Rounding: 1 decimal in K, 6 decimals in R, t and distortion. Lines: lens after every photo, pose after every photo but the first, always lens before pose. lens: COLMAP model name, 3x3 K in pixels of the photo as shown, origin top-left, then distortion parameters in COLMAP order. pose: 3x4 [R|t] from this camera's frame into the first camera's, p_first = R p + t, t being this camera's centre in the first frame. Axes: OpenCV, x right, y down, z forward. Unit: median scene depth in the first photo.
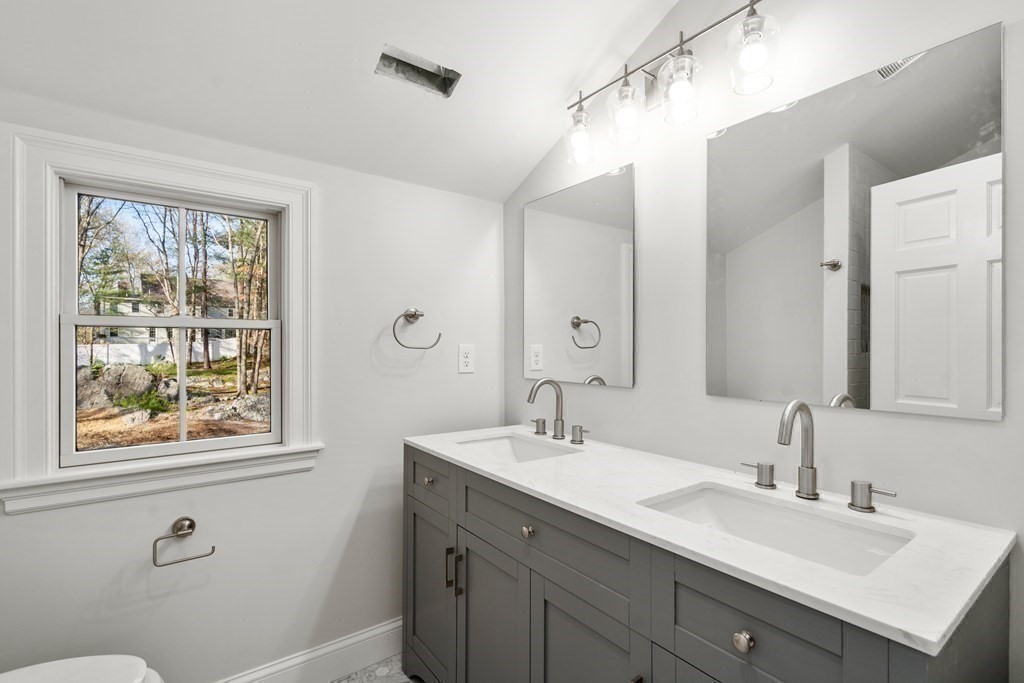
lens RADIAL K [[473.0, 0, 517.1], [0, 473.0, 347.3], [0, 0, 1]] dist [-0.000875, 0.000306]
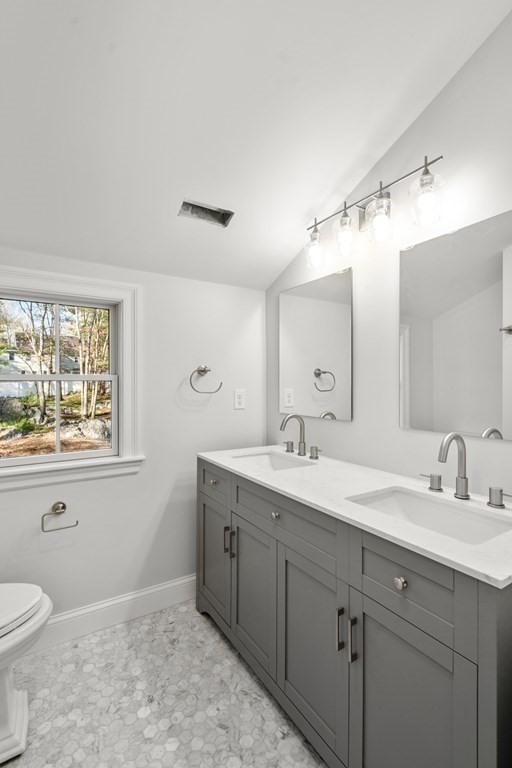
lens RADIAL K [[358.7, 0, 256.0], [0, 358.7, 384.0], [0, 0, 1]] dist [-0.001675, 0.000447]
pose [[0.996891, -0.000187, -0.078787, 0.039321], [0.000160, 1.000000, -0.000355, -0.029541], [0.078787, 0.000341, 0.996891, -0.127976]]
